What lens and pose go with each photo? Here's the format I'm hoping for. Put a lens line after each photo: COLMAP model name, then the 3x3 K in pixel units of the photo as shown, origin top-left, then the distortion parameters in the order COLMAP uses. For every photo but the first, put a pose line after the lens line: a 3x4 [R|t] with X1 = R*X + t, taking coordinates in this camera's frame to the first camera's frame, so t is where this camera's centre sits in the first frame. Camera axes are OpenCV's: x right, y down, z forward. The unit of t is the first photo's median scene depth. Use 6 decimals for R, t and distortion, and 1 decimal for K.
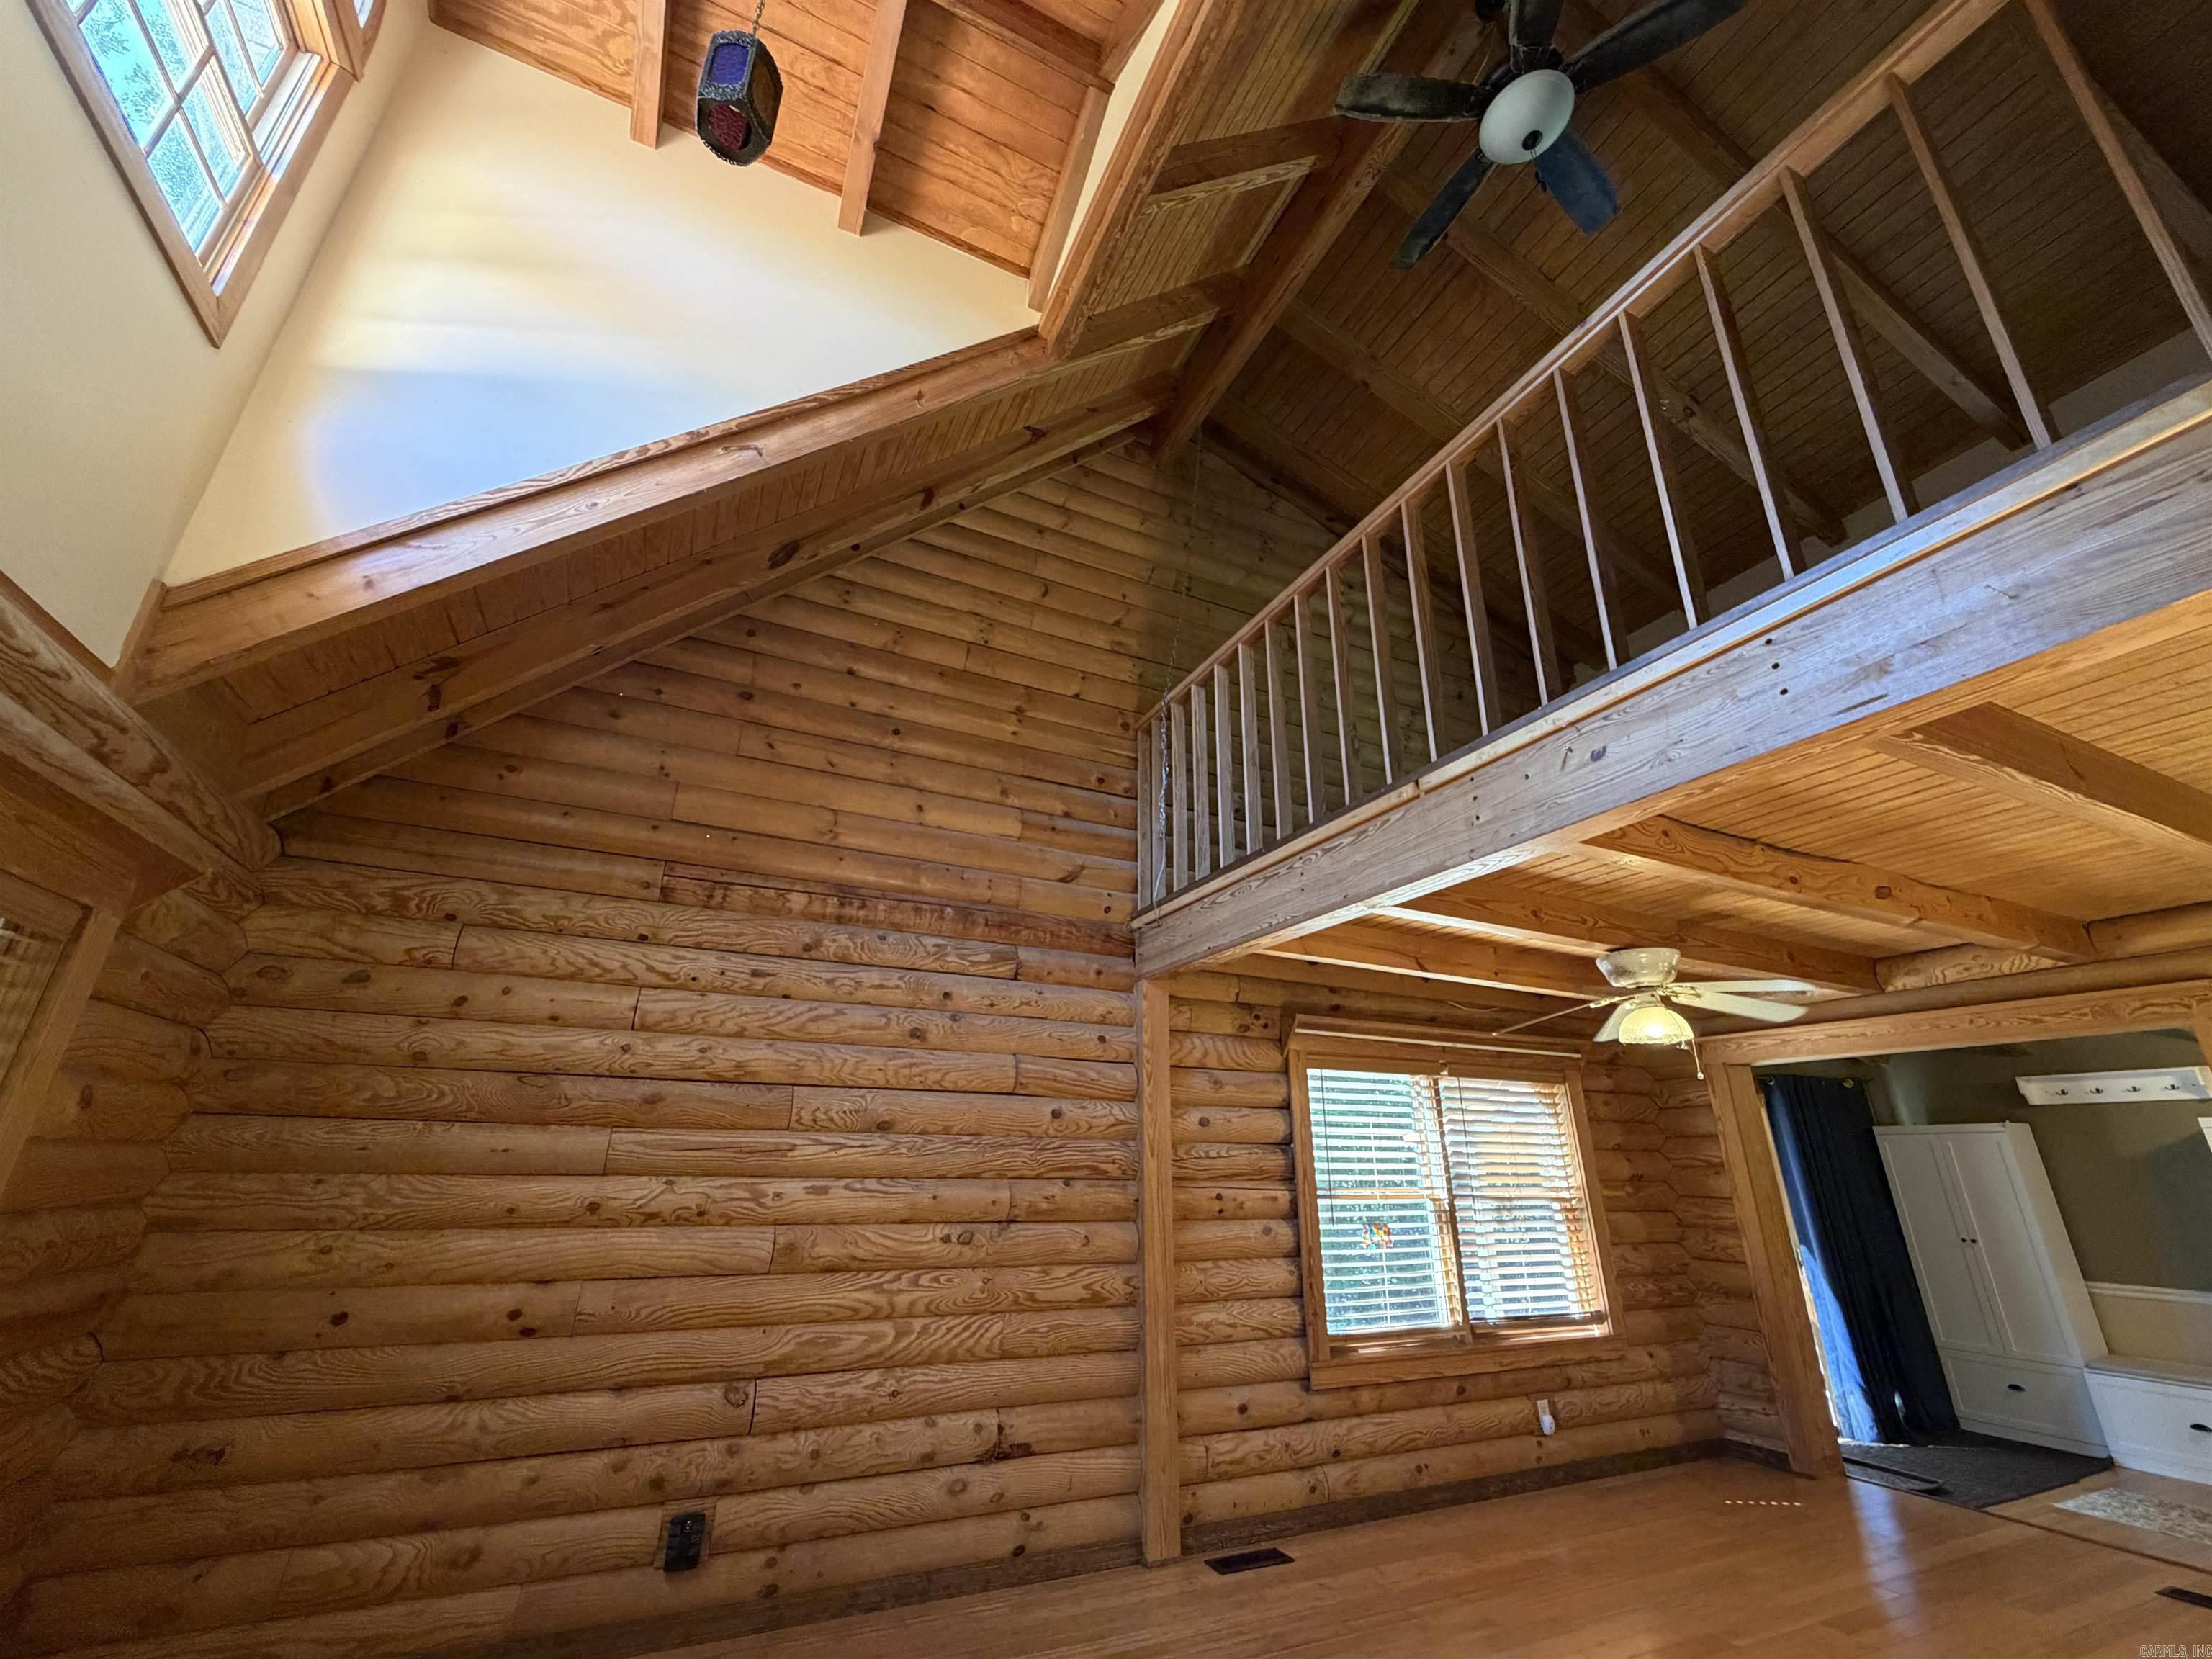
lens RADIAL K [[885.4, 0, 1103.1], [0, 885.4, 830.5], [0, 0, 1]] dist [0.000389, 0.000199]
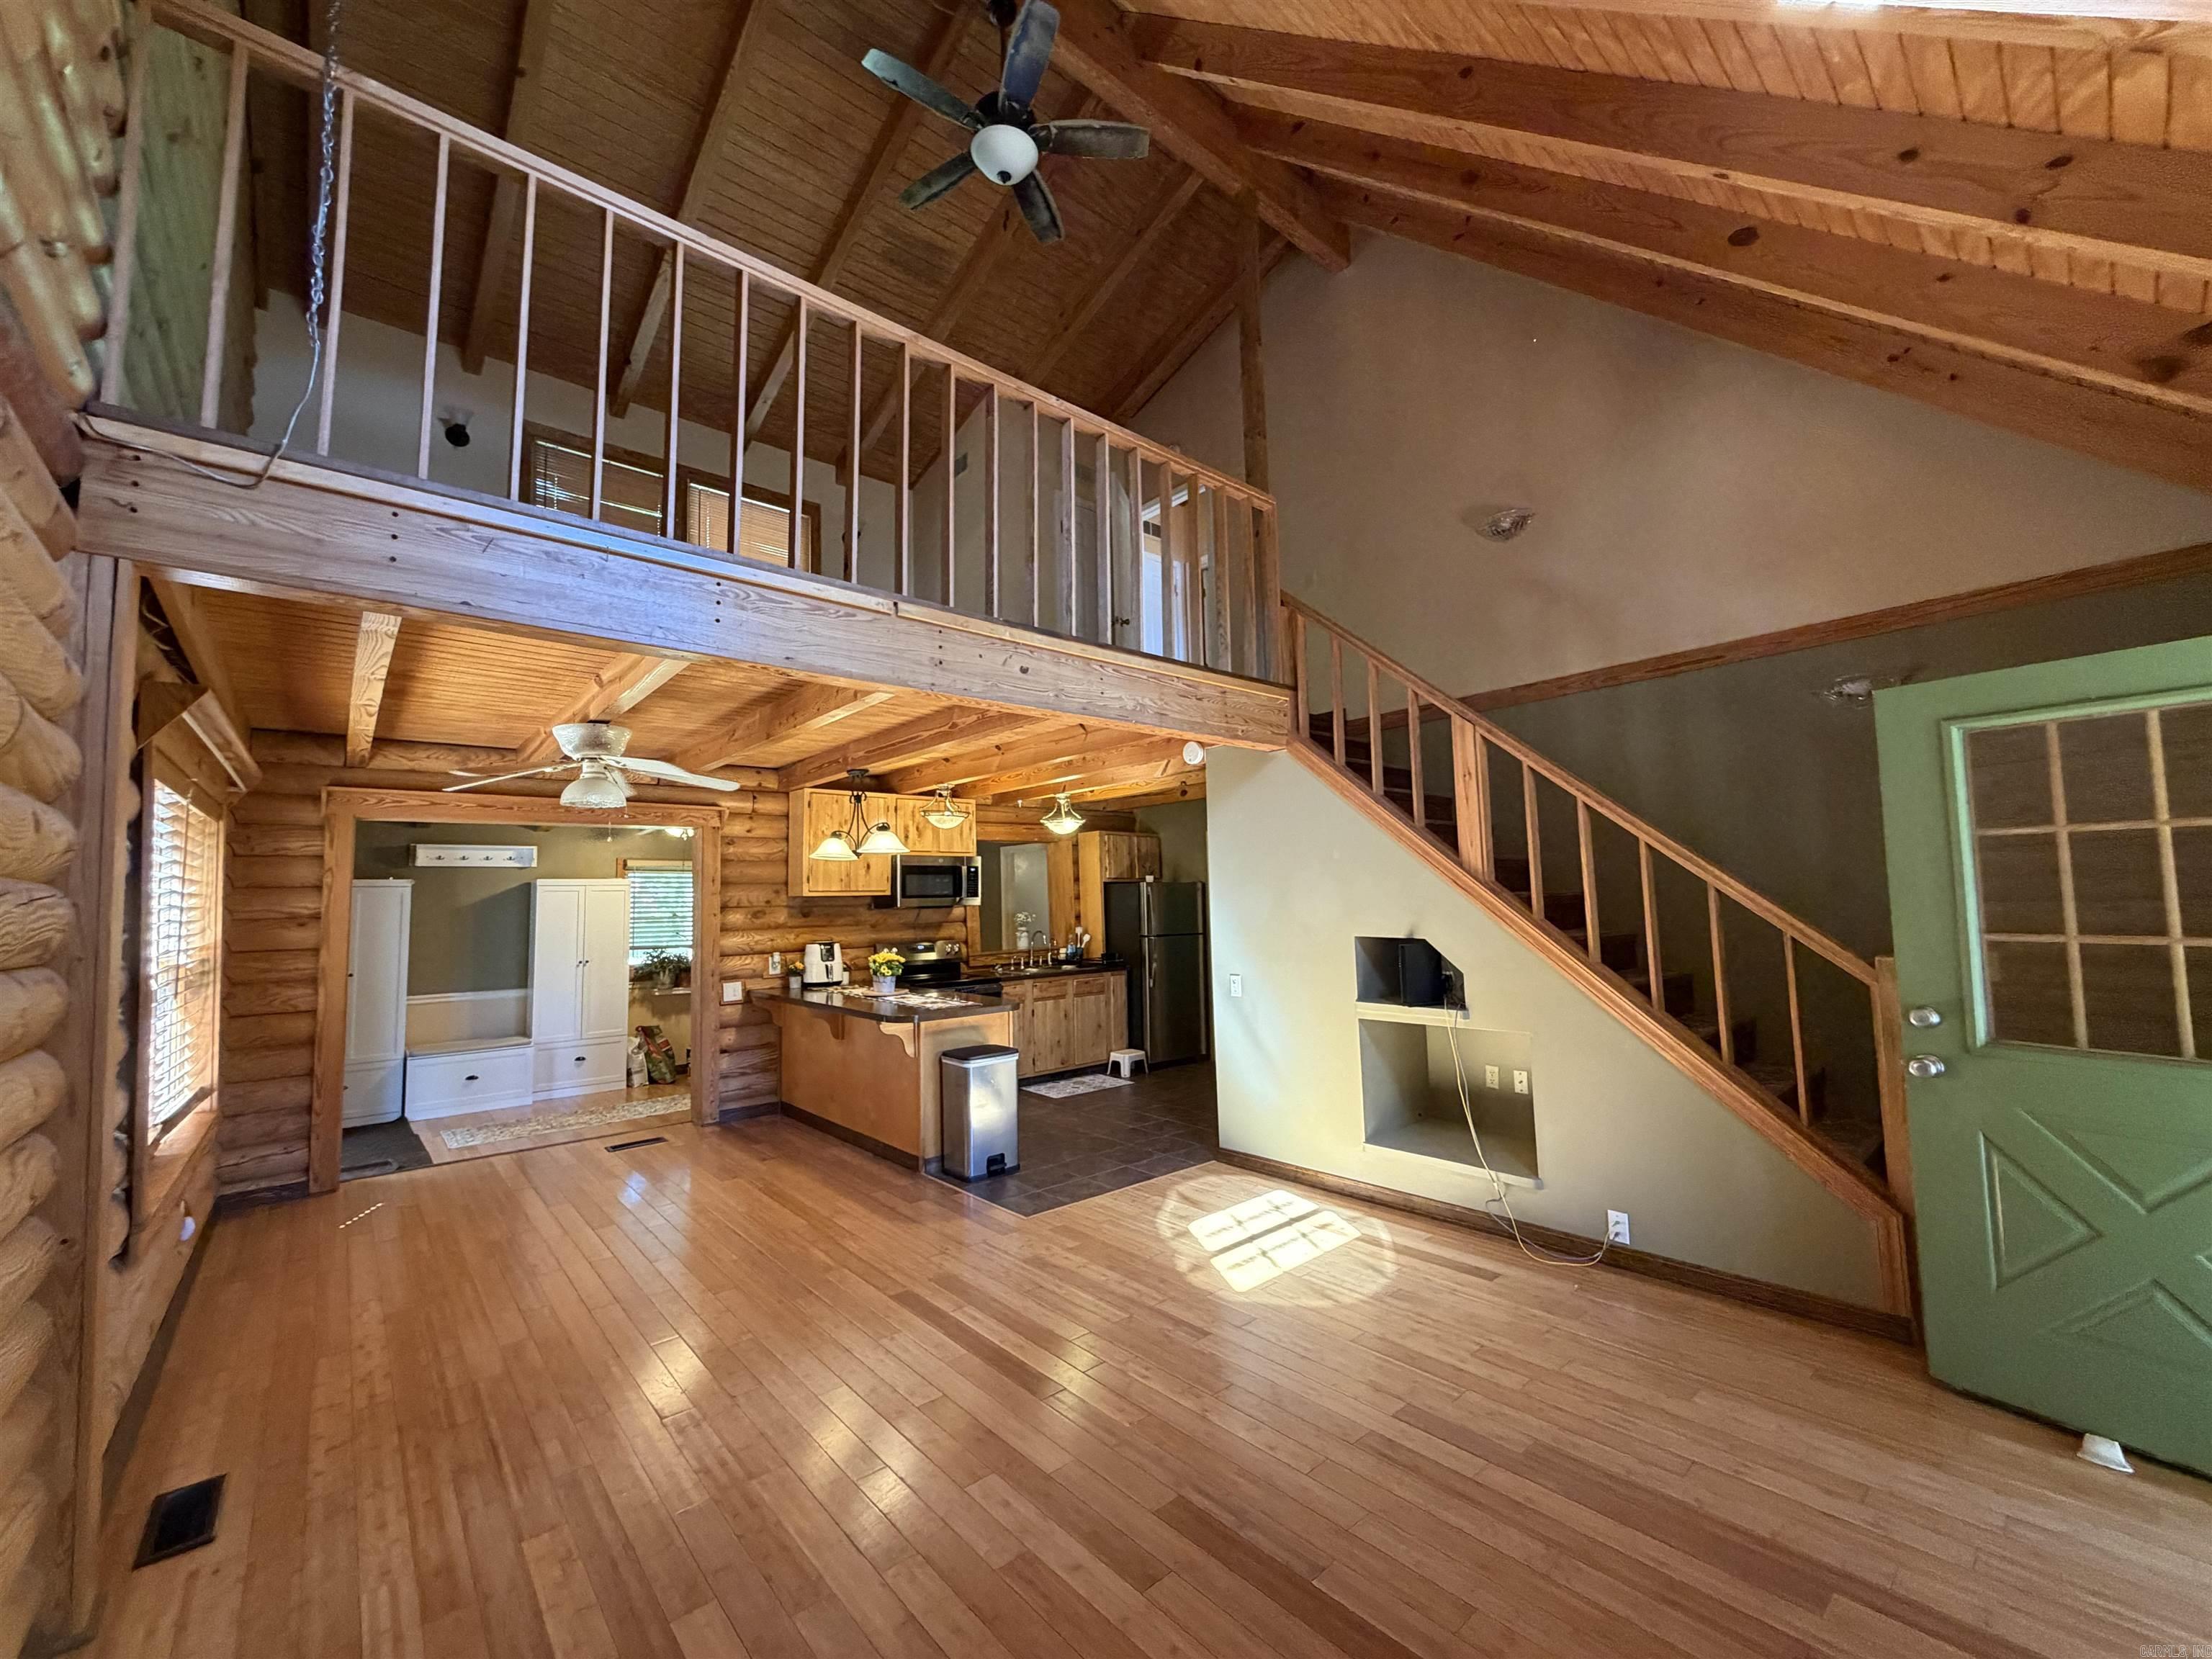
lens RADIAL K [[885.4, 0, 1102.3], [0, 885.4, 833.1], [0, 0, 1]] dist [0.000389, 0.000199]
pose [[-0.275021, 0.069006, 0.958959, -0.587641], [-0.320425, 0.933819, -0.159092, 0.233635], [-0.906472, -0.351028, -0.234709, 0.653595]]
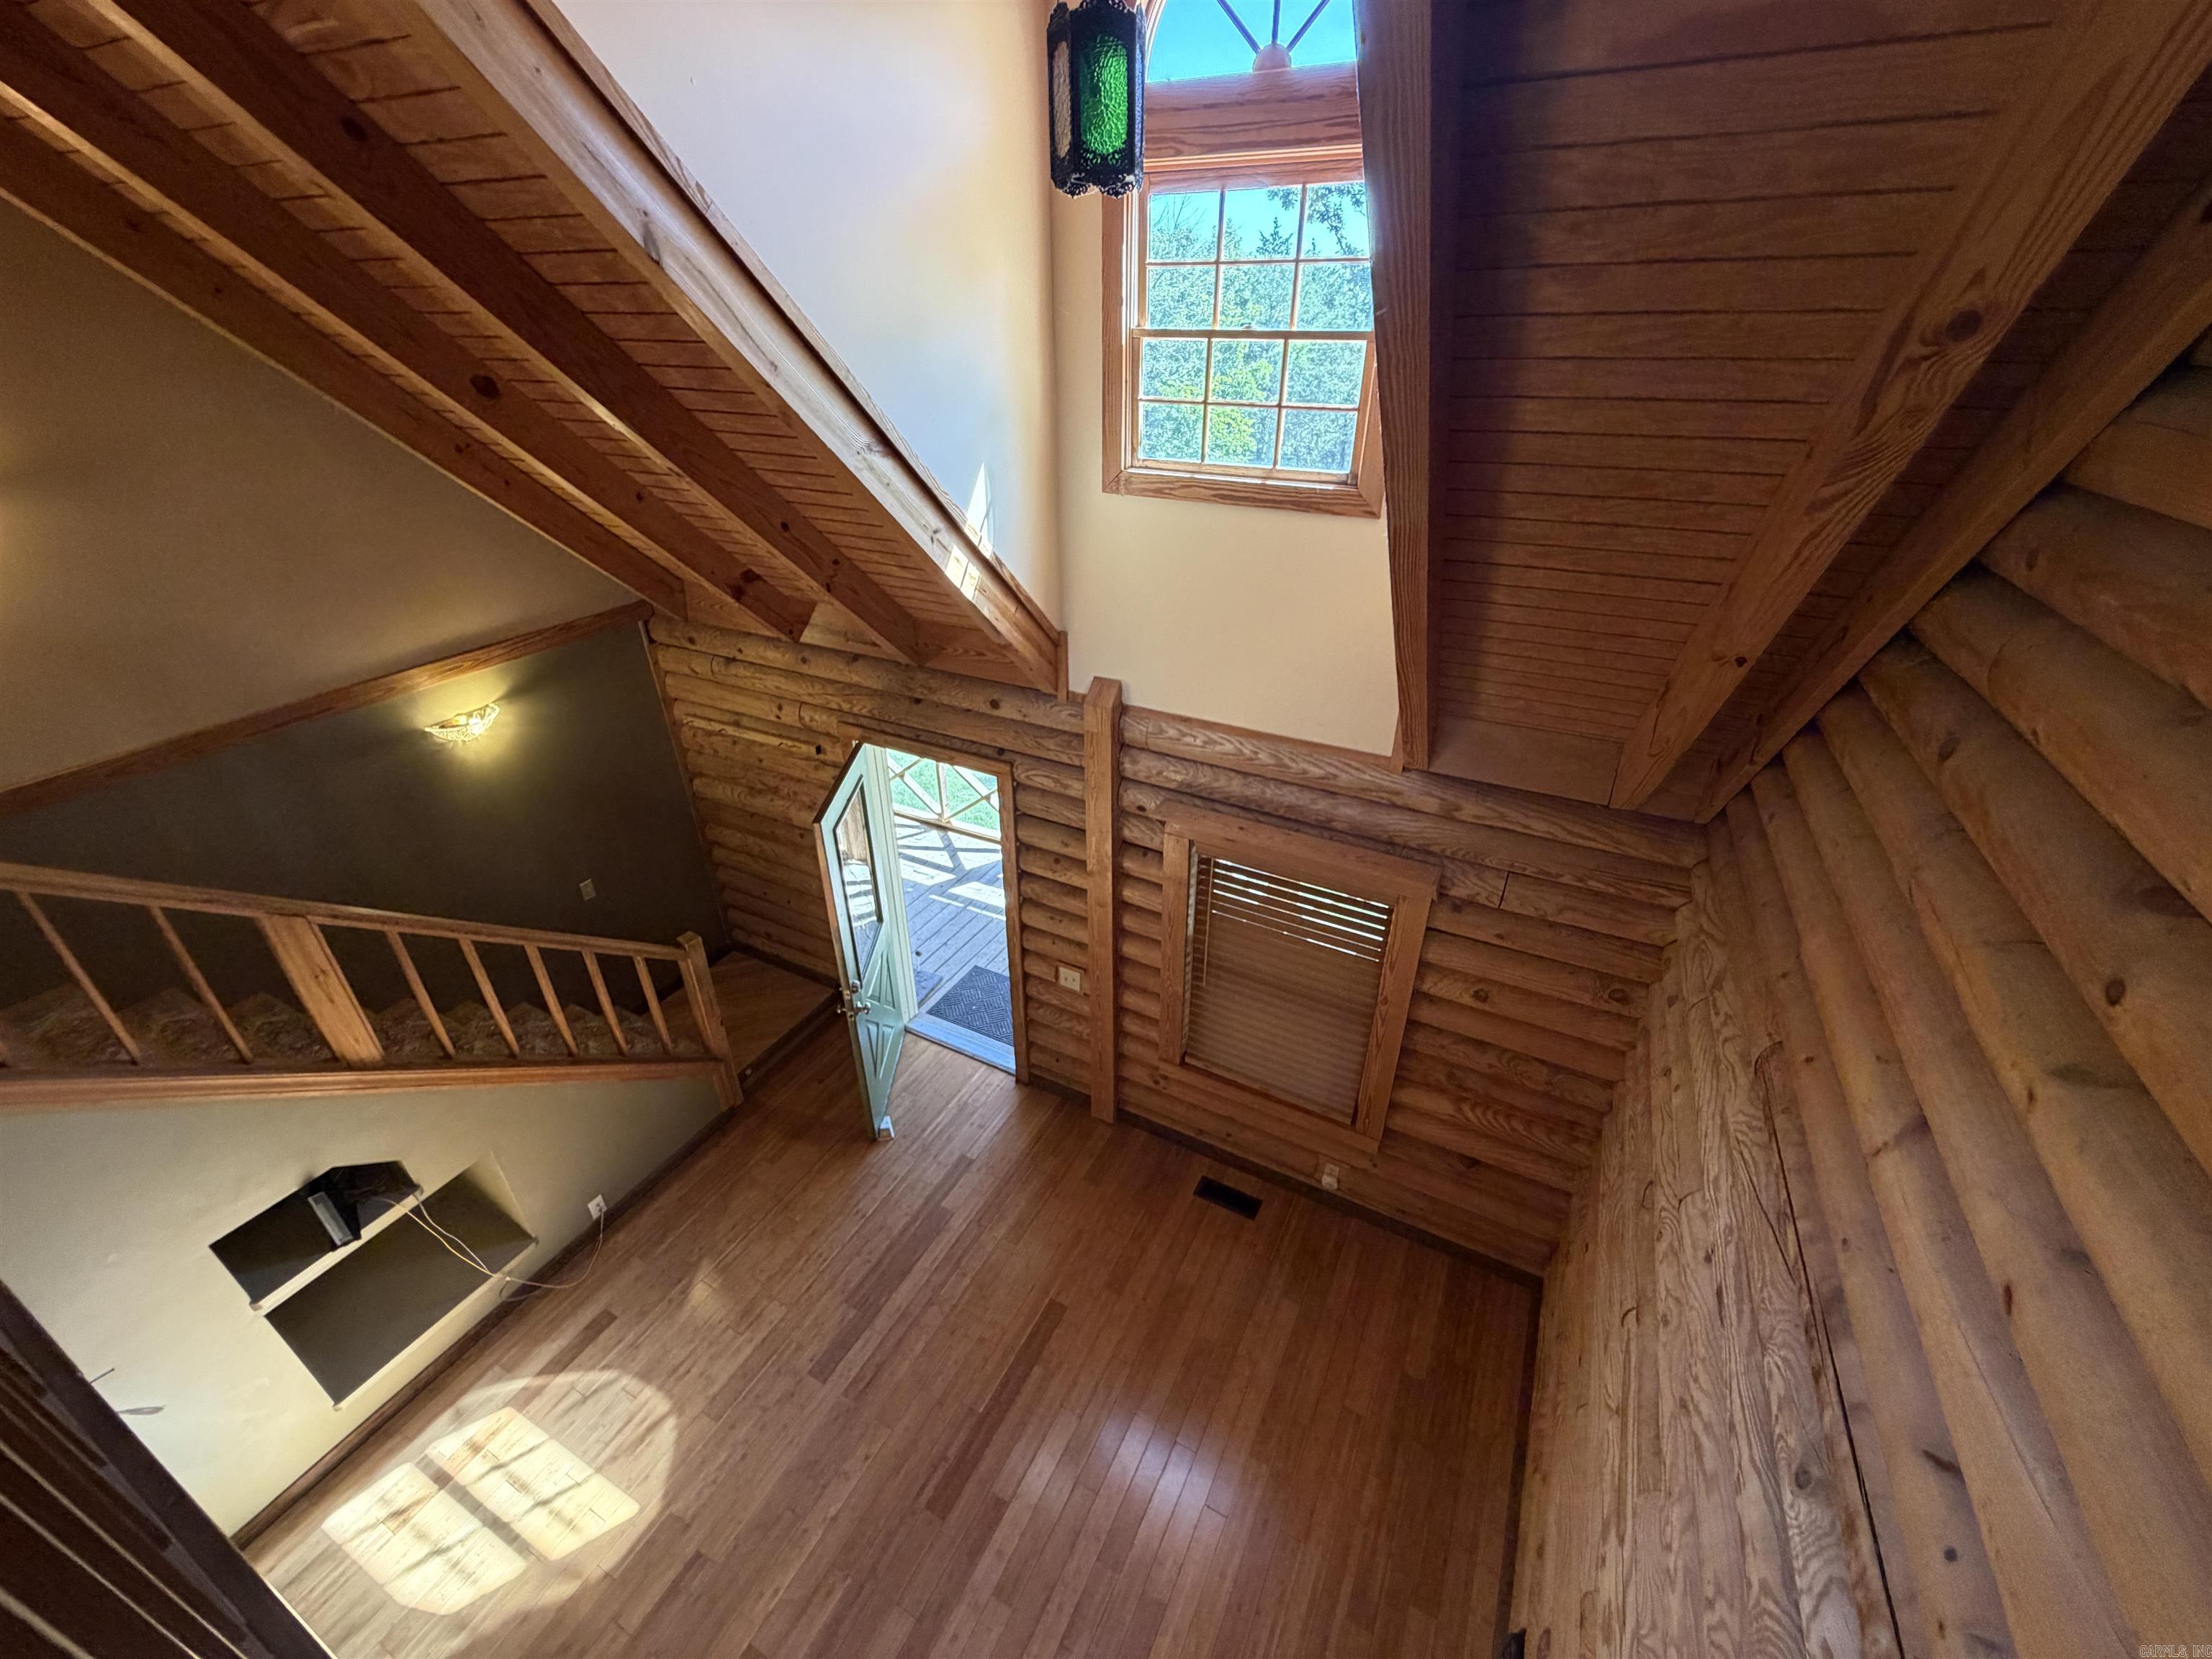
lens RADIAL K [[885.4, 0, 1091.7], [0, 885.4, 848.4], [0, 0, 1]] dist [0.000389, 0.000199]
pose [[-0.799204, 0.309922, -0.514997, 0.102311], [0.213272, 0.947283, 0.239101, -0.289315], [0.561951, 0.081255, -0.823170, 1.119969]]
